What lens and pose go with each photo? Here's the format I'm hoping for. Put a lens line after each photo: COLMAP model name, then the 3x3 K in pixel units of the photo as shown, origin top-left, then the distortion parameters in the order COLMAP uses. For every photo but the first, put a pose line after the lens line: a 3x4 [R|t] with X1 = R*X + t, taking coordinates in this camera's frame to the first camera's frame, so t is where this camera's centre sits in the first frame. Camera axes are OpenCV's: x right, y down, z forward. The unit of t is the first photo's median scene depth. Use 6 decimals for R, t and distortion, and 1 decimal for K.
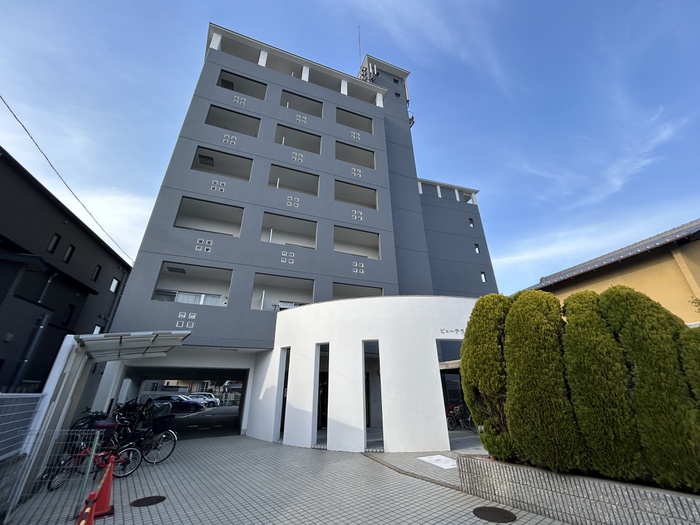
lens RADIAL K [[281.9, 0, 350.0], [0, 281.9, 262.5], [0, 0, 1]] dist [0.001840, 0.000102]
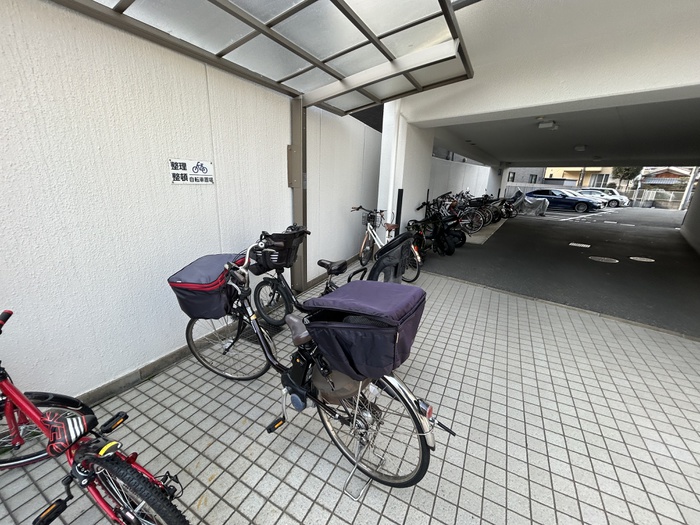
lens RADIAL K [[281.9, 0, 350.0], [0, 281.9, 262.5], [0, 0, 1]] dist [0.001840, 0.000102]
pose [[0.409733, 0.271439, -0.870884, -0.138349], [0.350889, 0.834347, 0.425138, 0.121837], [0.842019, -0.479777, 0.246614, 0.259885]]
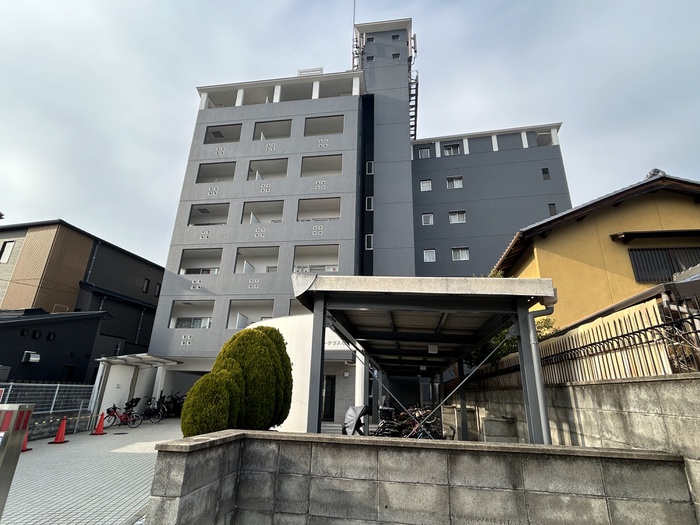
lens RADIAL K [[364.3, 0, 350.0], [0, 364.3, 262.5], [0, 0, 1]] dist [-0.002314, -0.000247]
pose [[0.878586, -0.132715, -0.458775, 0.406780], [0.172289, 0.984005, 0.045291, -0.049428], [0.445425, -0.118834, 0.887398, -0.095924]]
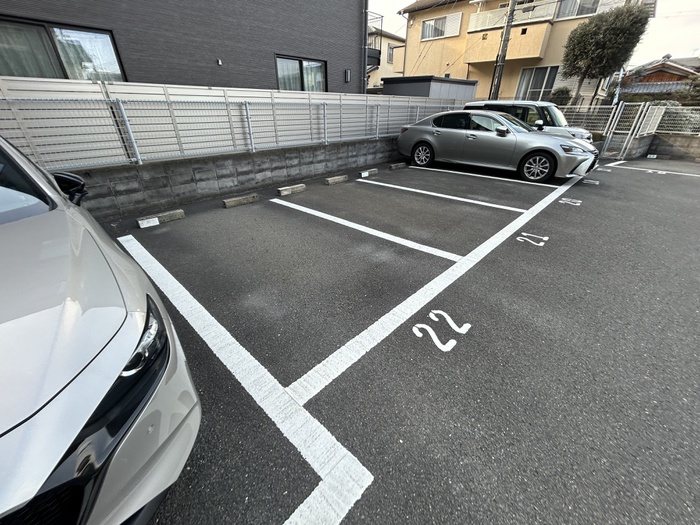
lens RADIAL K [[281.9, 0, 350.0], [0, 281.9, 262.5], [0, 0, 1]] dist [0.001840, 0.000102]
pose [[0.515814, 0.424208, -0.744301, -0.520072], [0.350308, 0.688408, 0.635121, 0.514197], [0.781806, -0.588339, 0.206486, 1.101059]]
